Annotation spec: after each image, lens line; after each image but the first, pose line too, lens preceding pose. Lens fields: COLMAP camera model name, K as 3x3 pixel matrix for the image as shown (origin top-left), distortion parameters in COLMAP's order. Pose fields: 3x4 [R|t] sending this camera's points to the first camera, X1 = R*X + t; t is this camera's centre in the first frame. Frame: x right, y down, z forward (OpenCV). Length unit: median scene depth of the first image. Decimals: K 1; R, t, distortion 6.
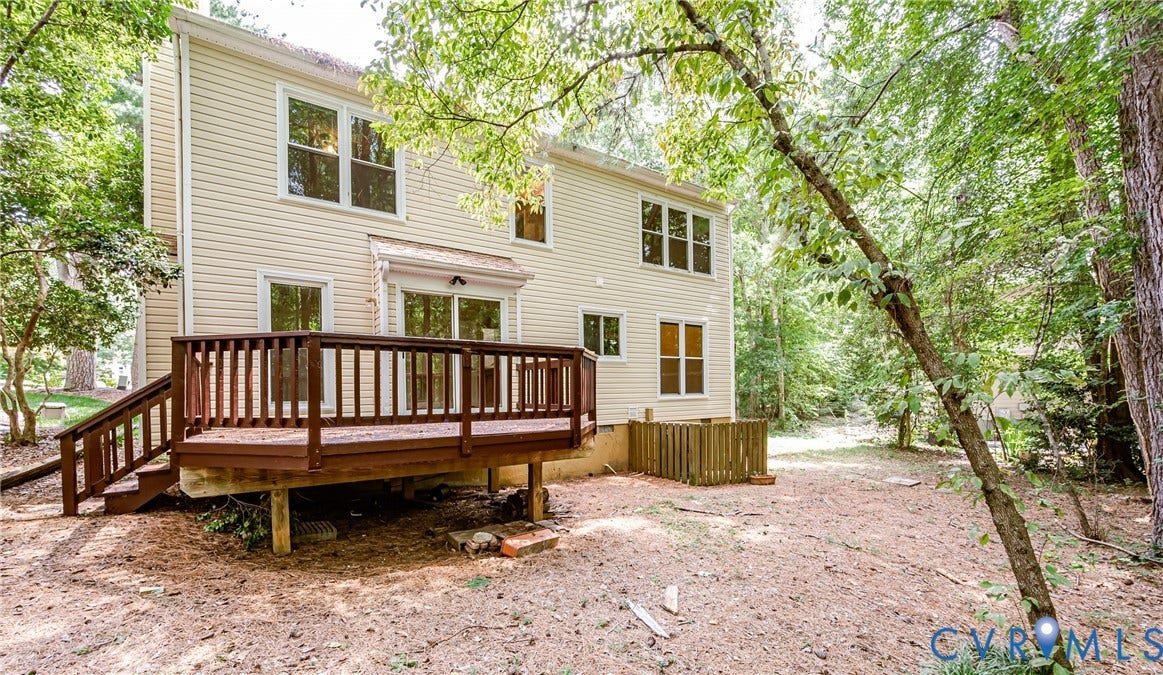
lens RADIAL K [[468.1, 0, 565.0], [0, 468.1, 385.6], [0, 0, 1]] dist [-0.000280, -0.000187]
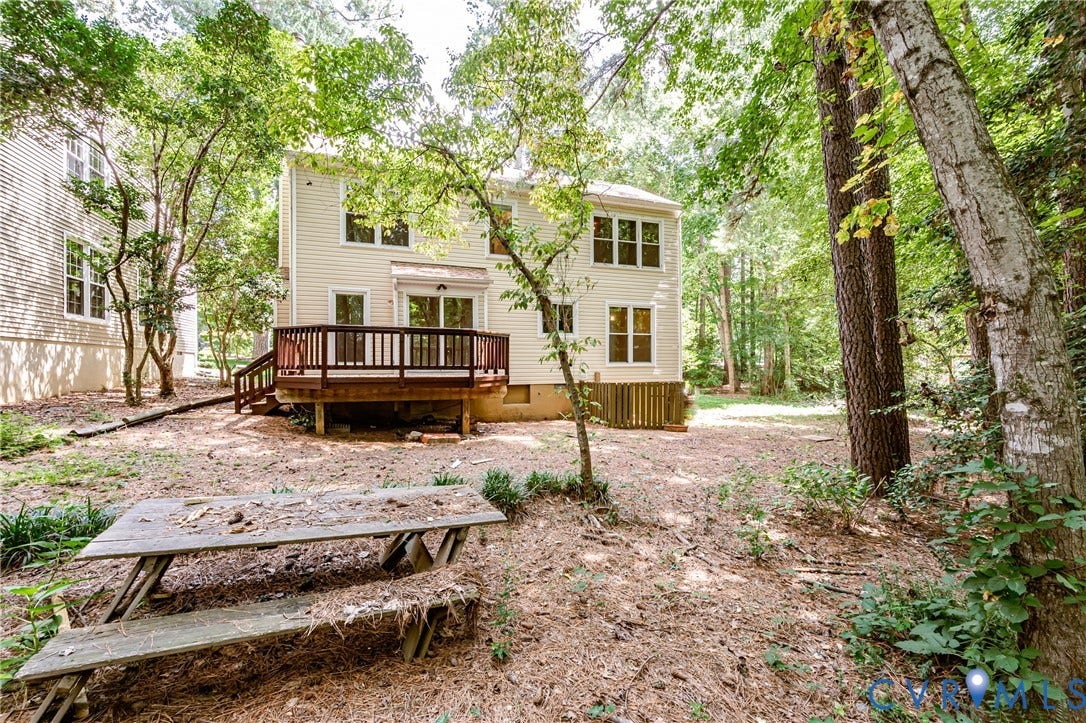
lens RADIAL K [[431.1, 0, 531.6], [0, 431.1, 360.9], [0, 0, 1]] dist [0.001455, 0.000291]
pose [[0.966529, 0.005970, -0.256490, 0.345072], [-0.005726, 0.999982, 0.001699, 0.016232], [0.256495, -0.000173, 0.966545, -0.257595]]
